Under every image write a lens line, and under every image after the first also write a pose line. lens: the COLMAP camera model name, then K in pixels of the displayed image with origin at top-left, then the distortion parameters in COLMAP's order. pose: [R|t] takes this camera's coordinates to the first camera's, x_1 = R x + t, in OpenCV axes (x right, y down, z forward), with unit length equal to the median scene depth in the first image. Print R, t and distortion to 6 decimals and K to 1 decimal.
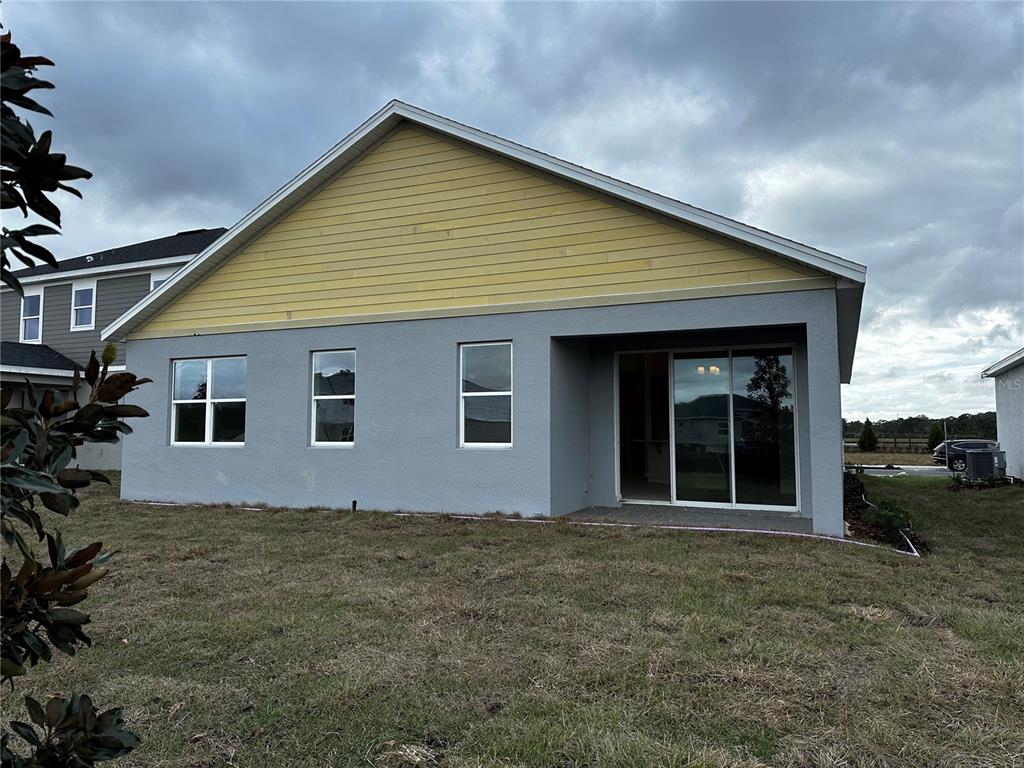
lens RADIAL K [[713.7, 0, 511.3], [0, 713.7, 388.9], [0, 0, 1]] dist [0.116890, -0.188729]
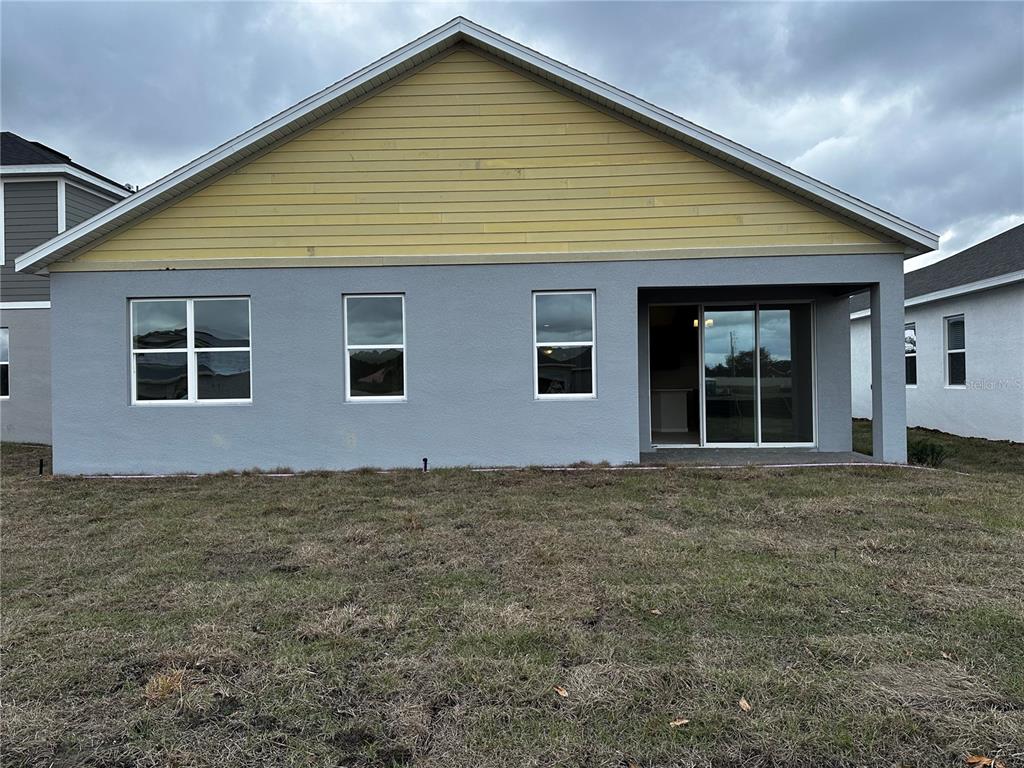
lens RADIAL K [[713.7, 0, 511.3], [0, 713.7, 388.9], [0, 0, 1]] dist [0.116890, -0.188729]
pose [[0.930139, -0.017825, 0.366776, -0.442981], [-0.006381, 0.997886, 0.064677, 0.005637], [-0.367153, -0.062499, 0.928058, 0.107134]]
